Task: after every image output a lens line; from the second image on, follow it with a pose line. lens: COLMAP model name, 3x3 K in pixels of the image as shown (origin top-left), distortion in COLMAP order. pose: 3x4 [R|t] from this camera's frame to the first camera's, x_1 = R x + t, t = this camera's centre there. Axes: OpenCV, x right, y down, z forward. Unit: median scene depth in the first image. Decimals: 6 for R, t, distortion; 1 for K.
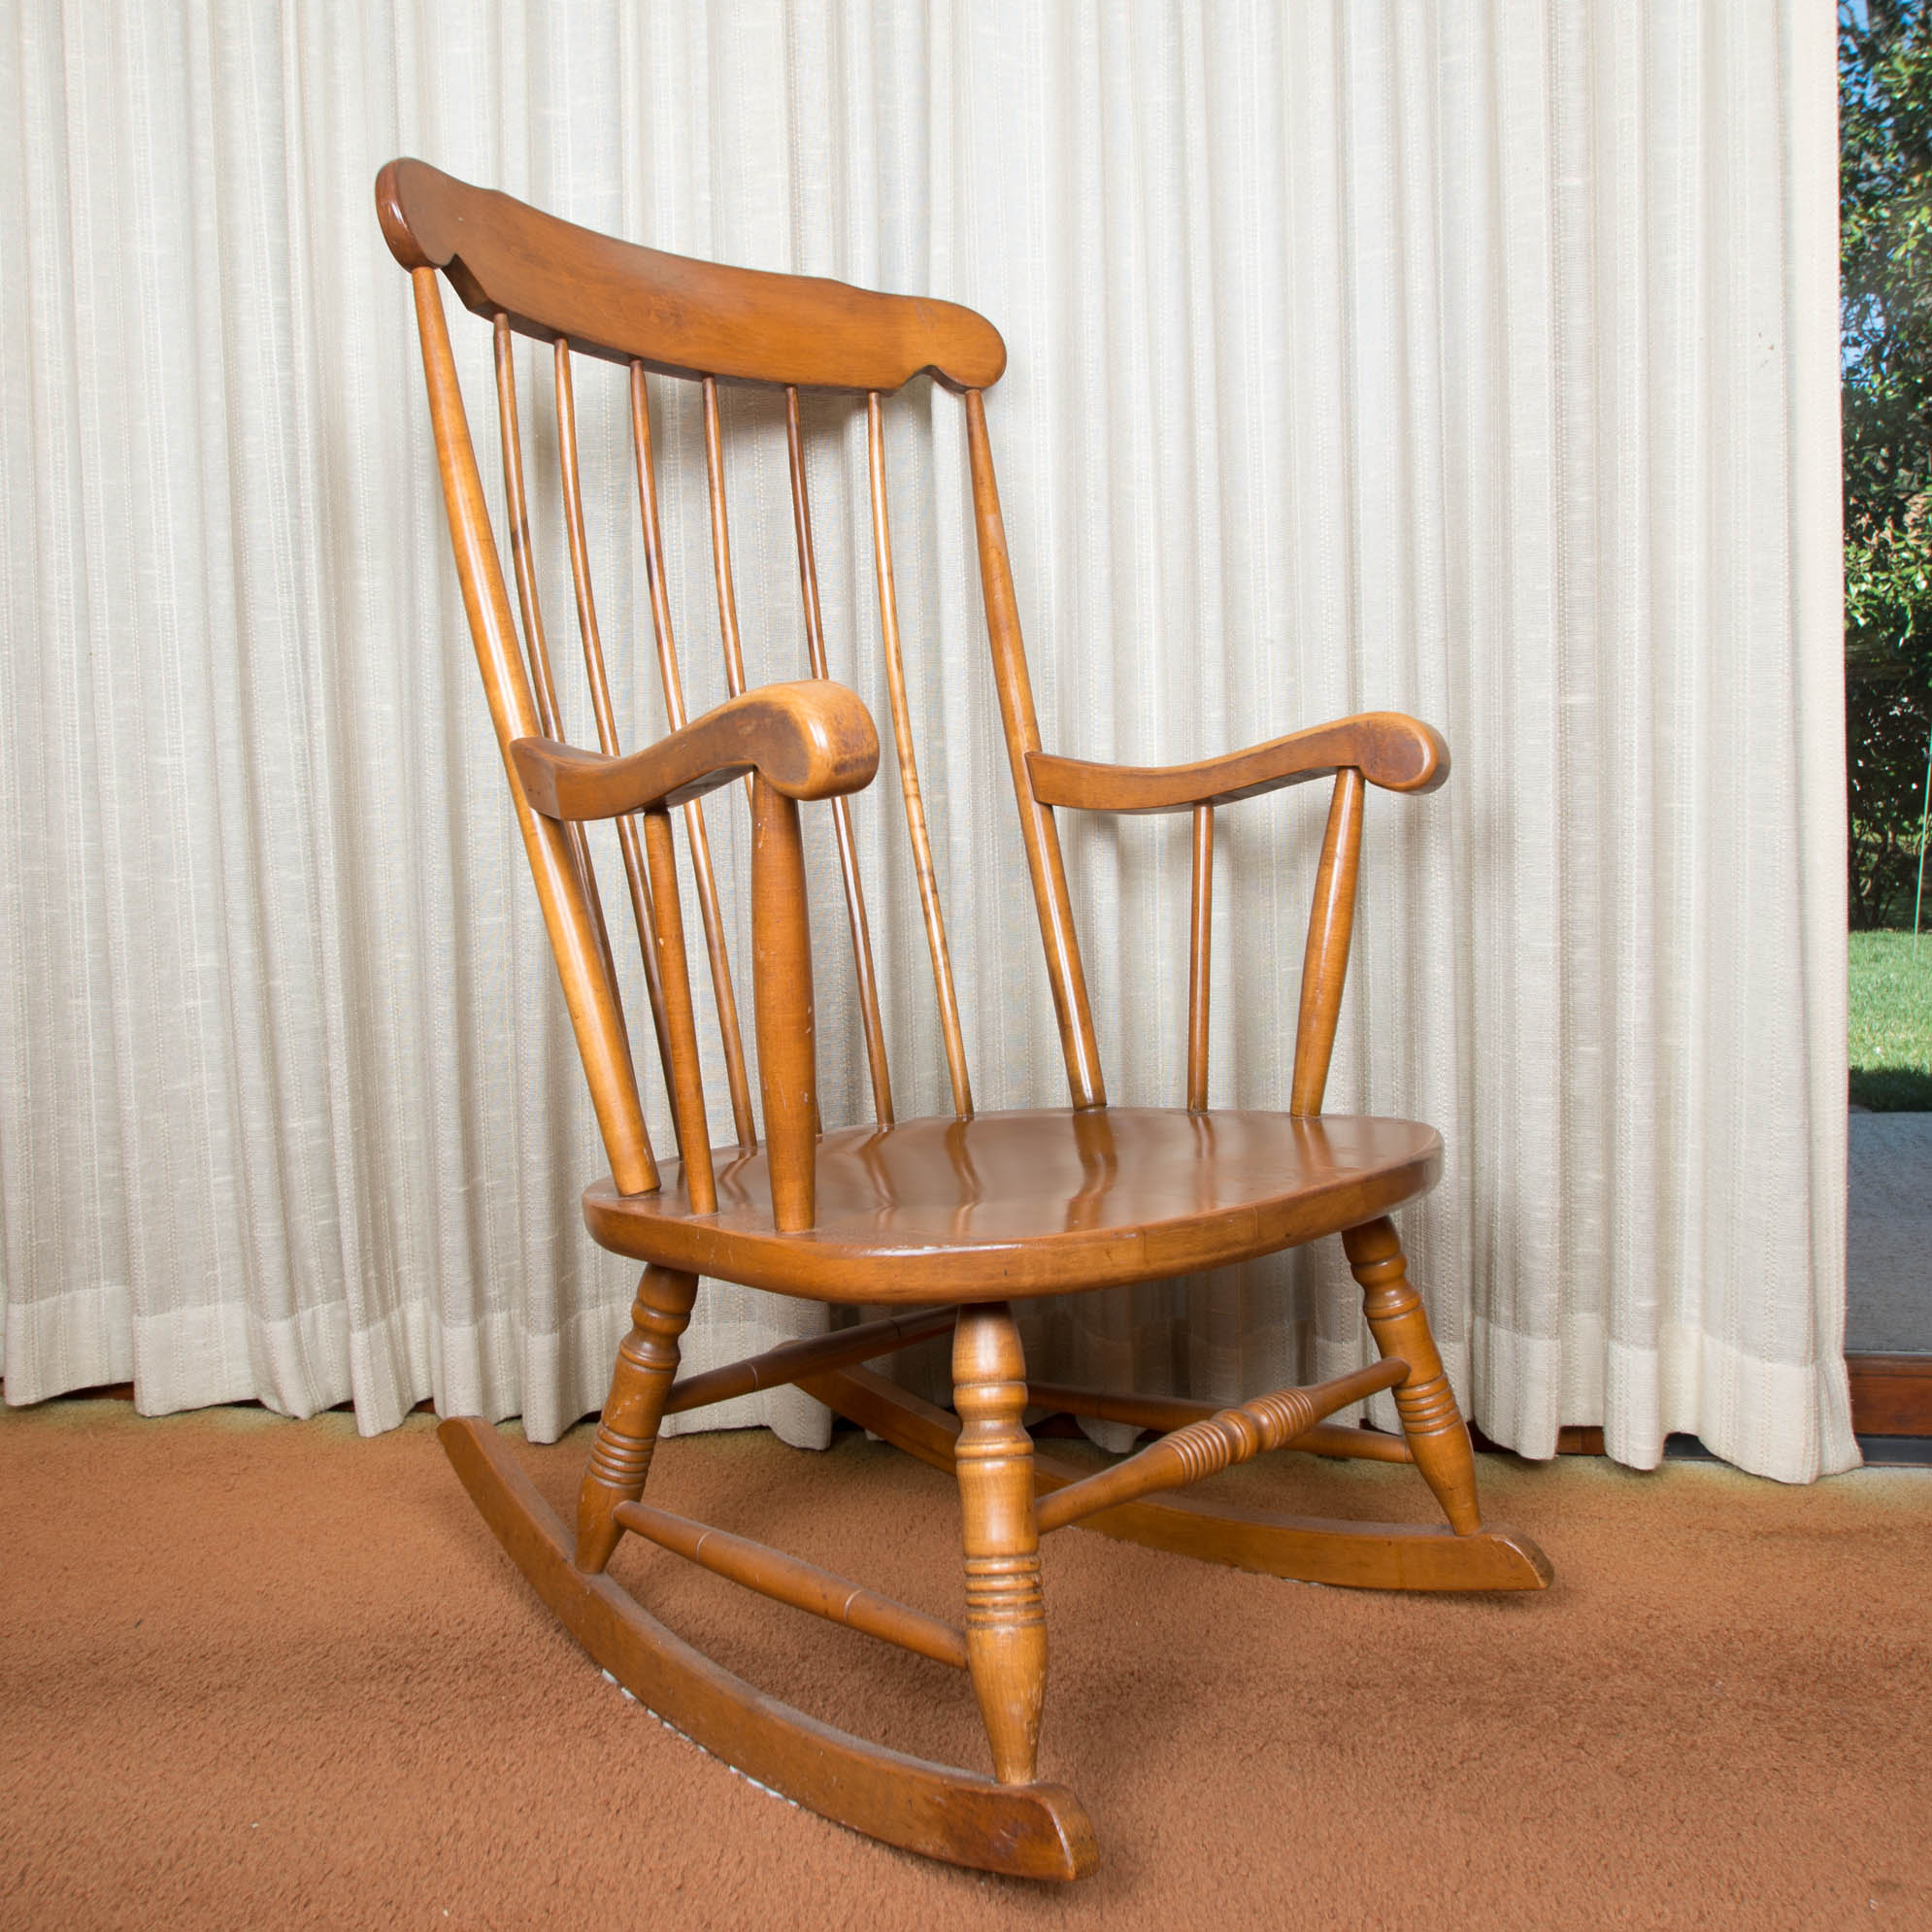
lens RADIAL K [[1851.8, 0, 886.6], [0, 1851.8, 909.7], [0, 0, 1]] dist [-0.042943, 0.033733]
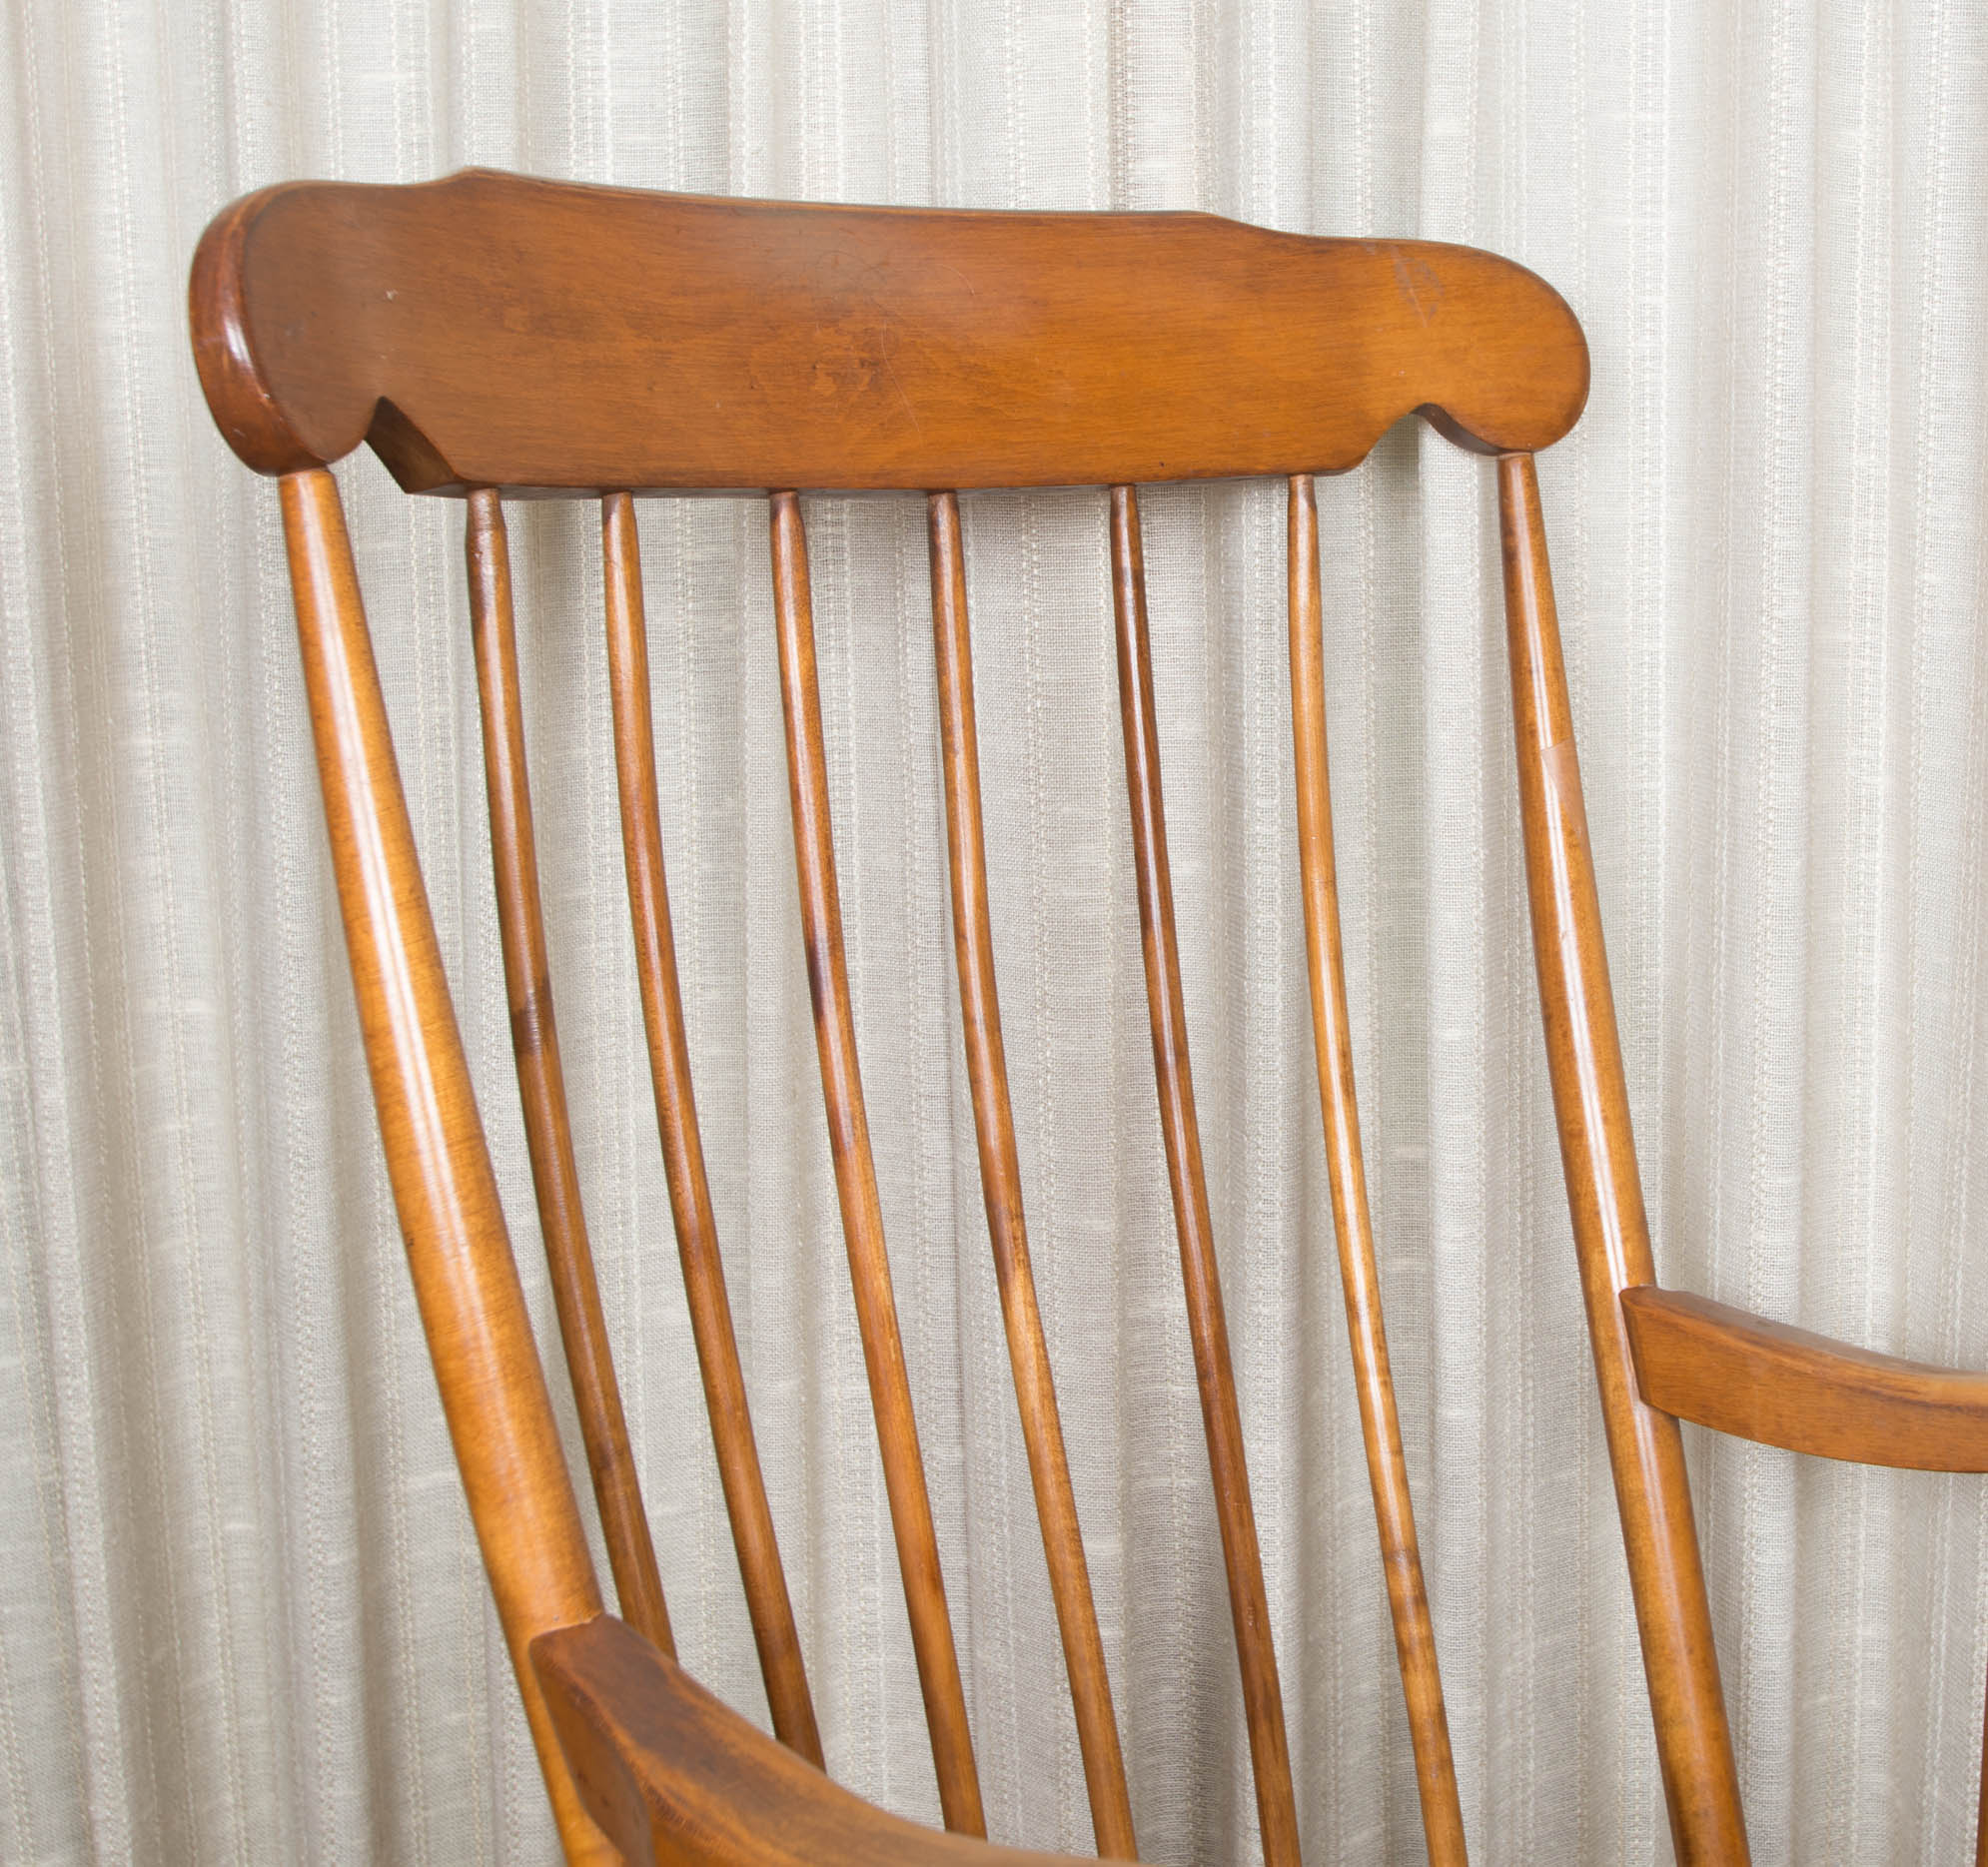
lens RADIAL K [[3404.3, 0, 1266.6], [0, 3404.3, 934.0], [0, 0, 1]] dist [-0.081329, 0.109970]
pose [[0.998430, 0.011851, 0.054752, -0.074512], [-0.016995, 0.995382, 0.094472, -0.311339], [-0.053380, -0.095255, 0.994021, 0.217589]]
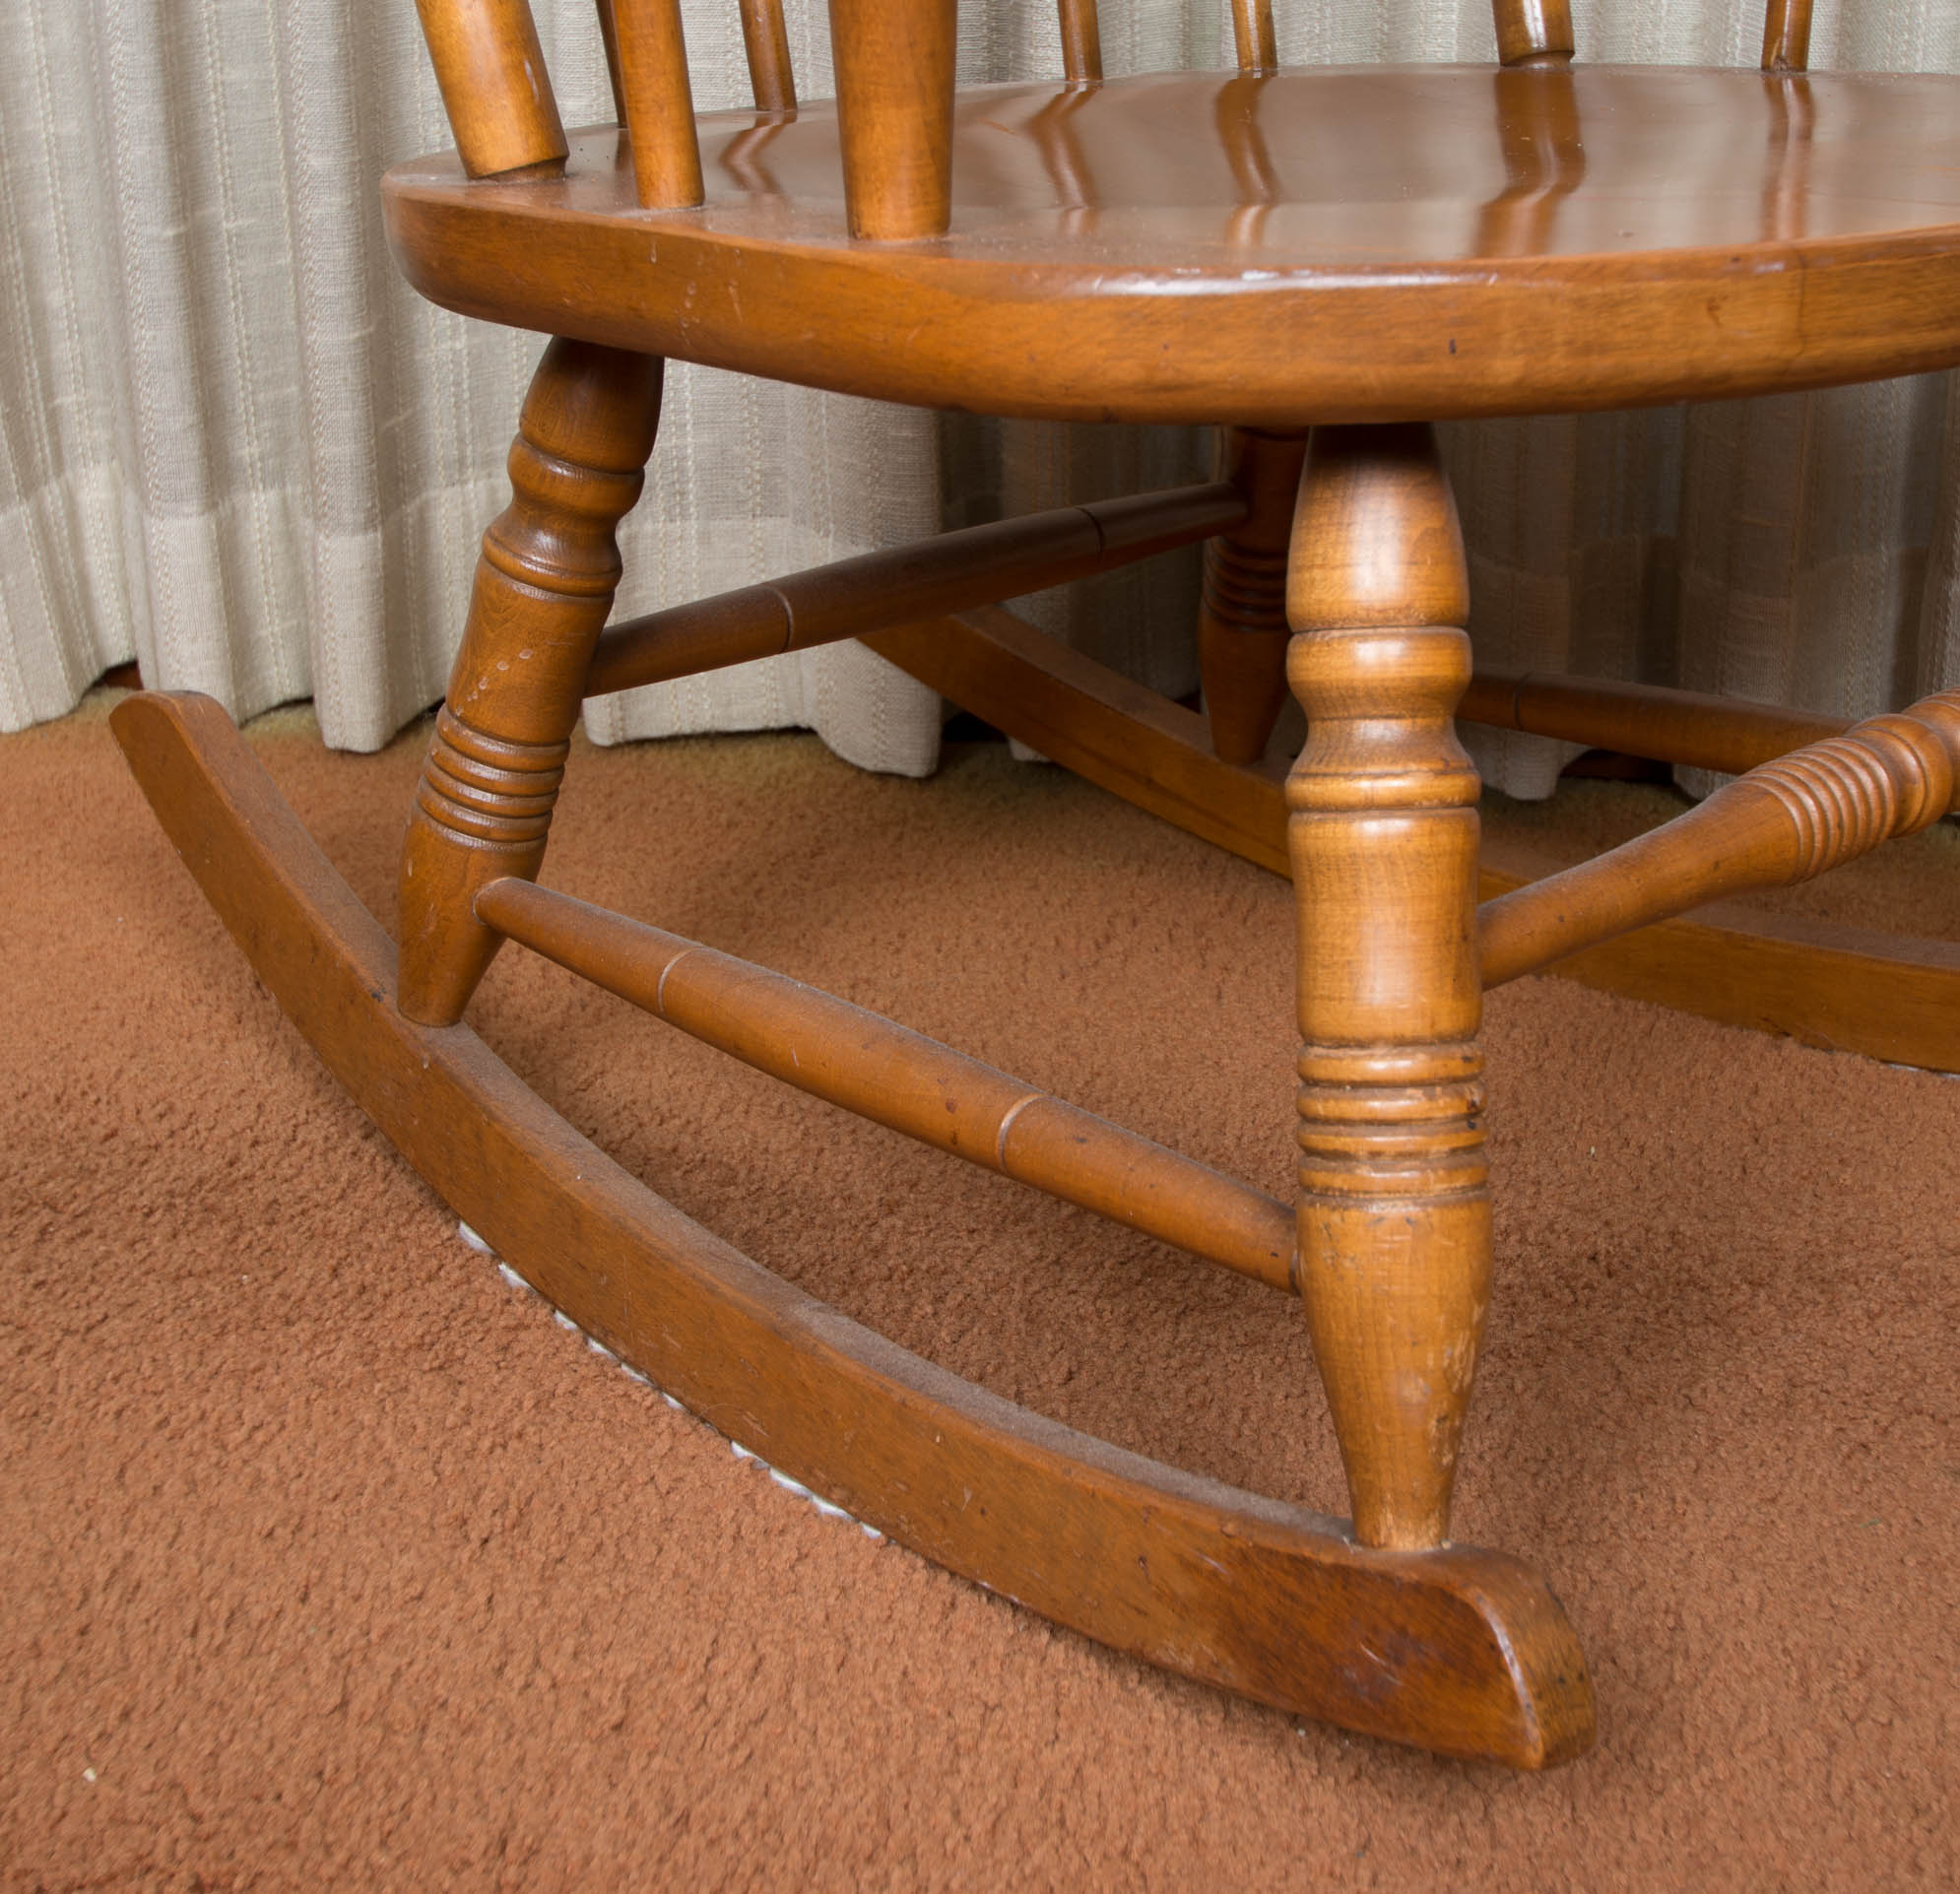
lens RADIAL K [[3118.7, 0, 1034.9], [0, 3118.7, 840.1], [0, 0, 1]] dist [-0.083302, 0.004843]
pose [[0.999572, 0.024948, 0.015311, -0.022623], [-0.028391, 0.953624, 0.299658, 0.078988], [-0.007125, -0.299964, 0.953924, 0.271543]]
